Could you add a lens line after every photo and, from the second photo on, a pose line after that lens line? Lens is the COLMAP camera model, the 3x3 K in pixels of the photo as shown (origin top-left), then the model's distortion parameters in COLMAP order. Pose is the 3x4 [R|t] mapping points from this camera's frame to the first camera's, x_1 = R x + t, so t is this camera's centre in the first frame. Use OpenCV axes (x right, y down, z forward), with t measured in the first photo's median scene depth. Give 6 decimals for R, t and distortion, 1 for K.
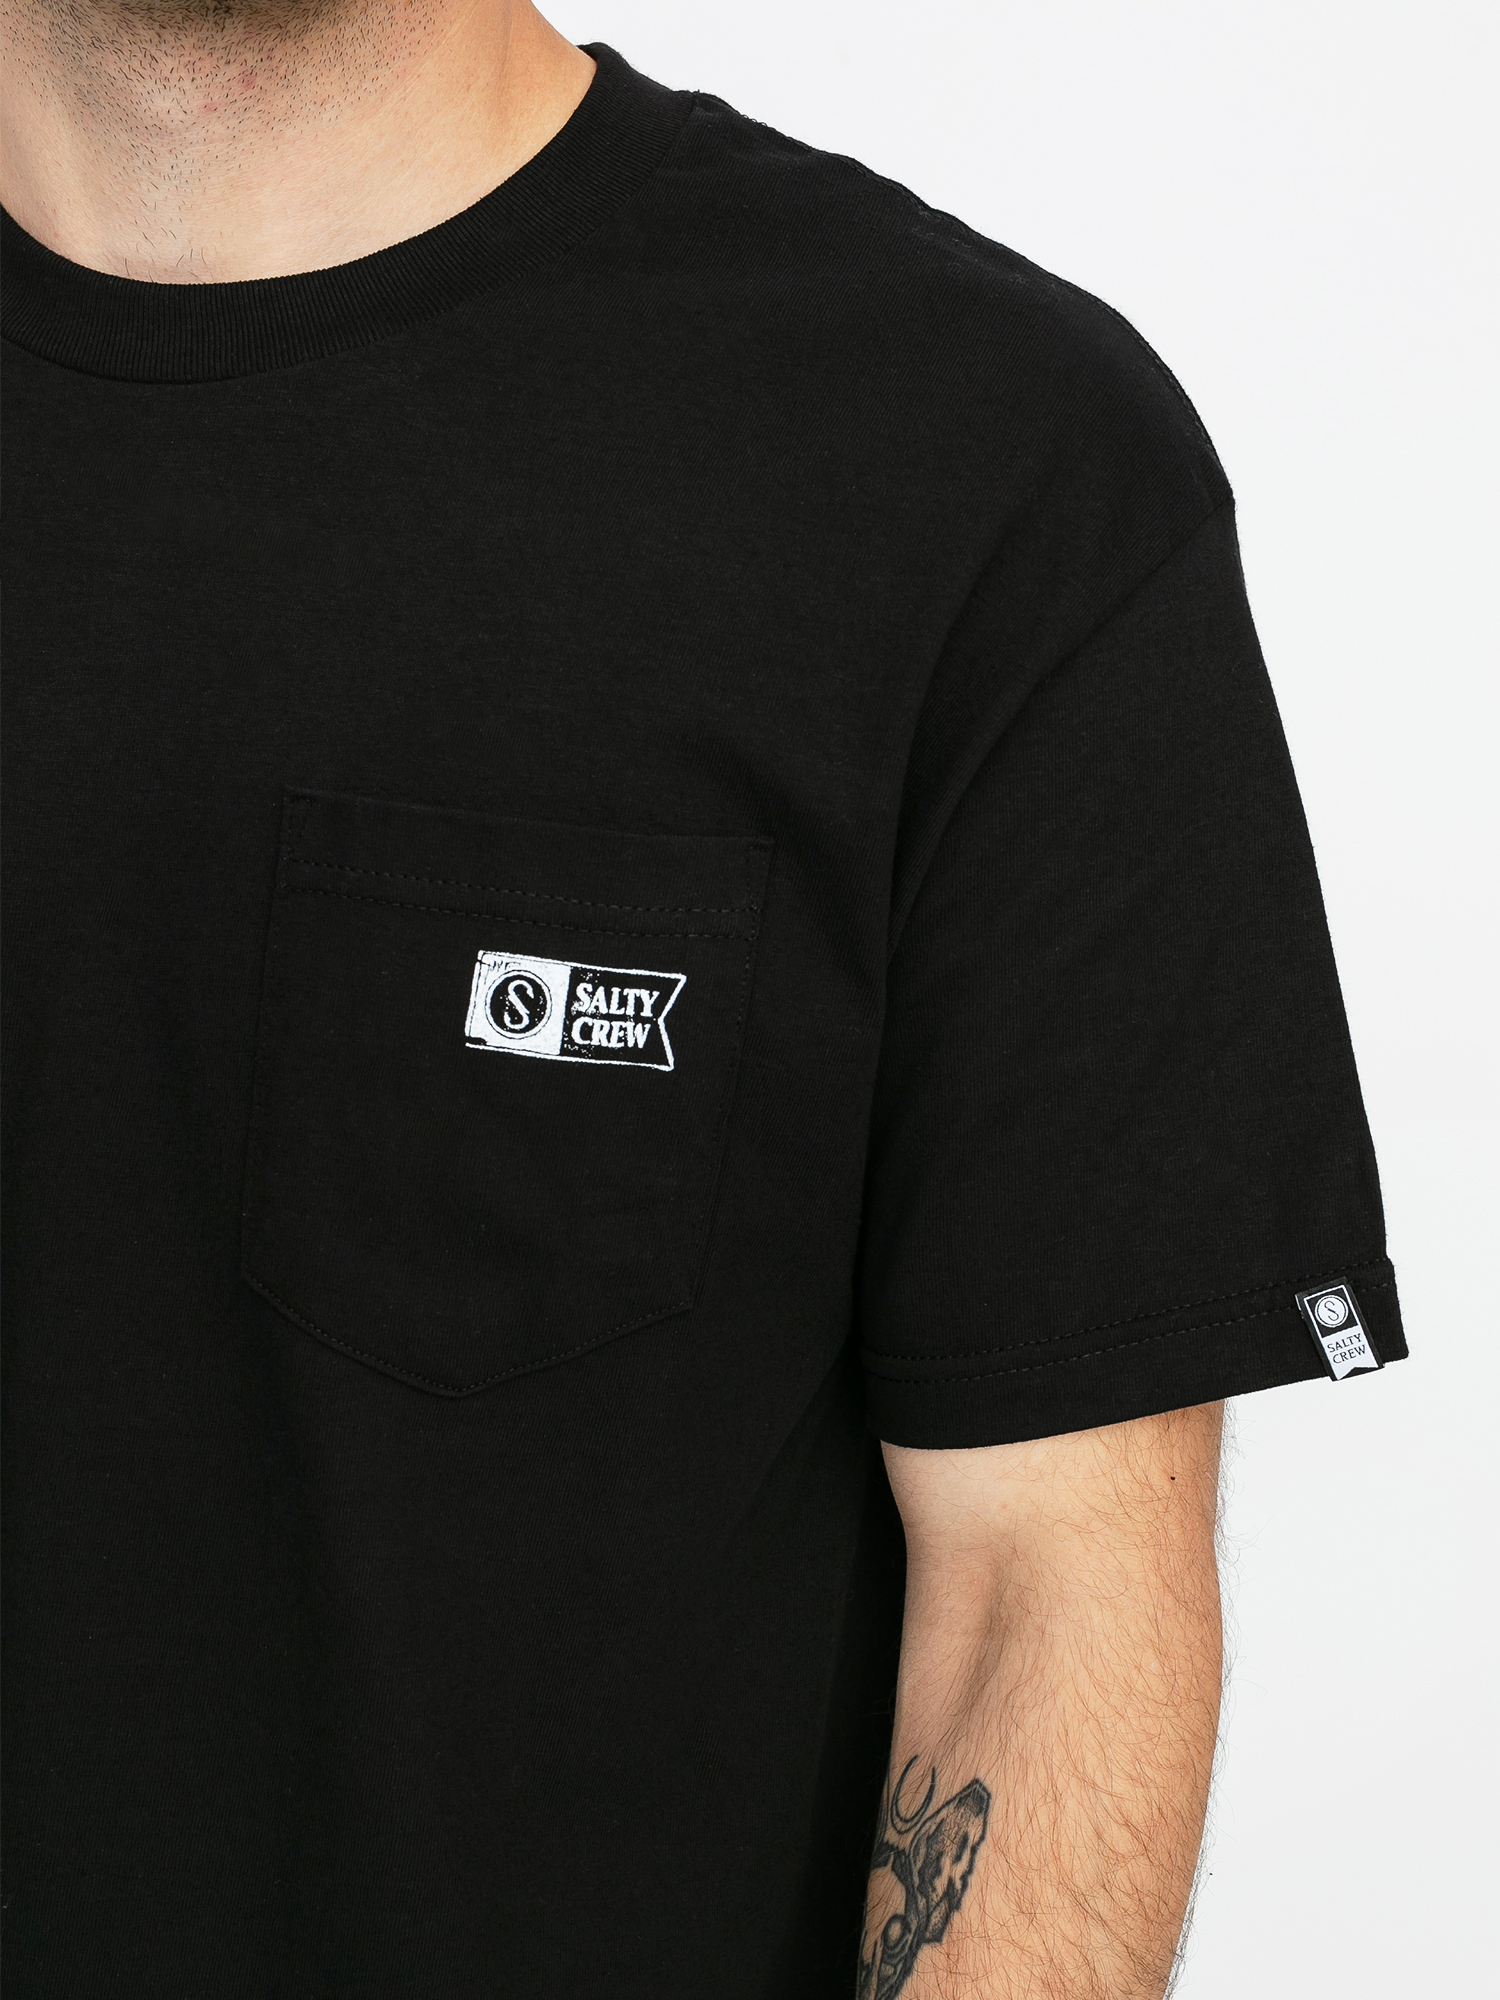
lens RADIAL K [[3068.2, 0, 750.0], [0, 3068.2, 1000.0], [0, 0, 1]] dist [0.009819, 0.097796]
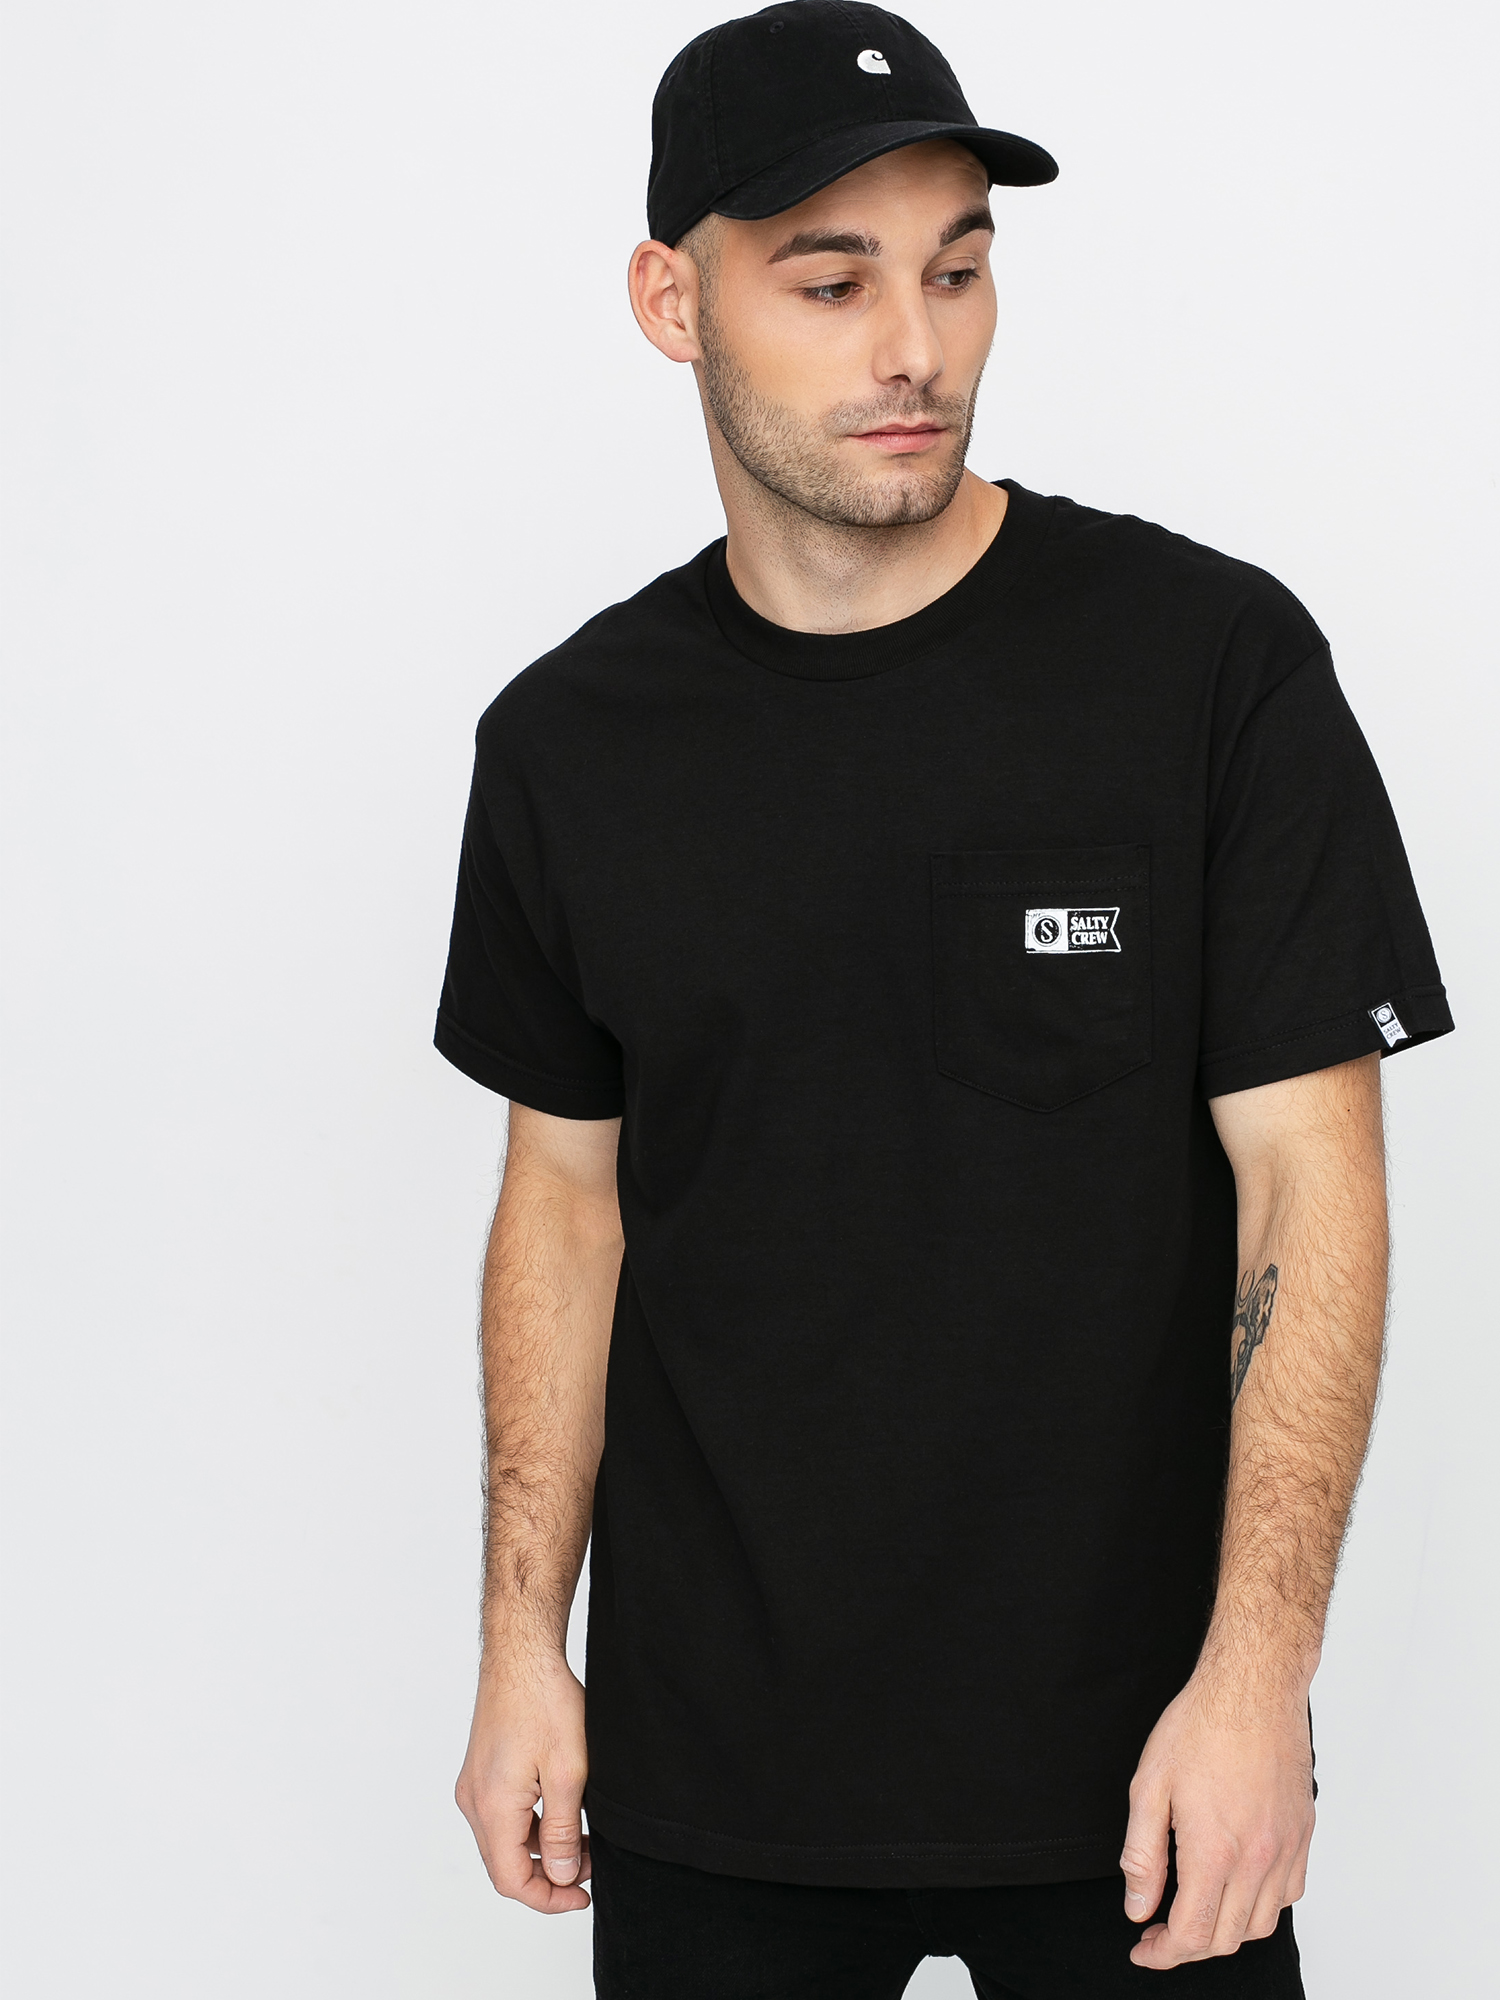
lens RADIAL K [[3068.2, 0, 750.0], [0, 3068.2, 1000.0], [0, 0, 1]] dist [0.009819, 0.097796]
pose [[0.990207, -0.138847, 0.014537, -0.330988], [0.138336, 0.989879, 0.031671, -0.049972], [-0.018788, -0.029350, 0.999393, -1.256574]]
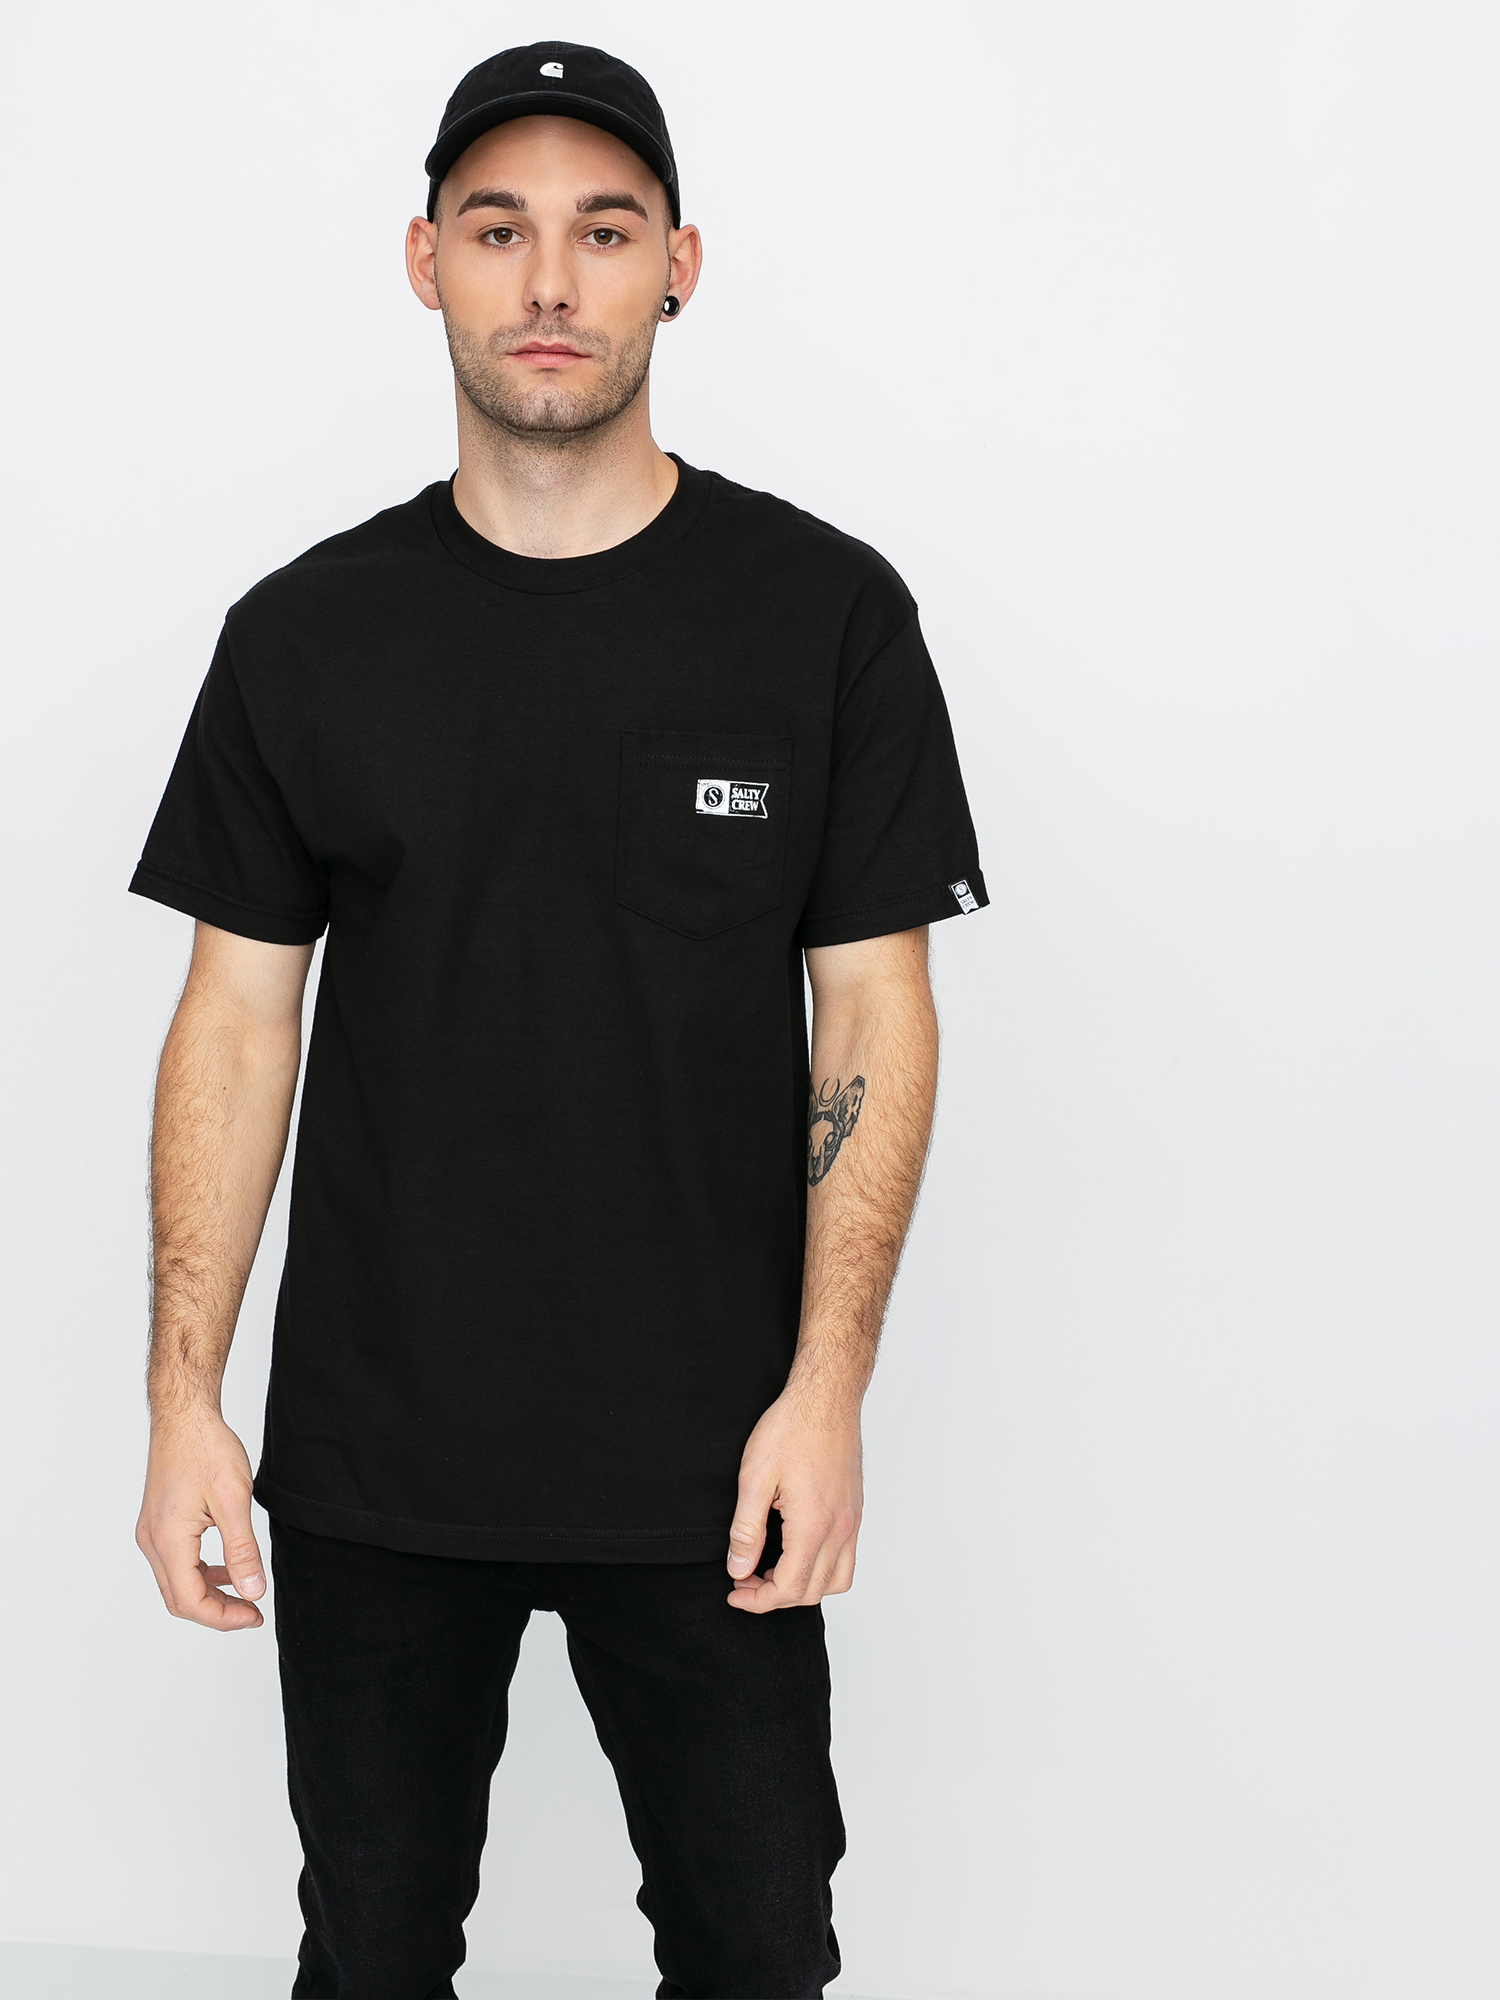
lens RADIAL K [[3068.2, 0, 750.0], [0, 3068.2, 1000.0], [0, 0, 1]] dist [0.009819, 0.097796]
pose [[0.950188, -0.078529, 0.301621, -0.923319], [0.080629, 0.996729, 0.005502, 0.177718], [-0.301066, 0.019092, 0.953412, -1.749391]]
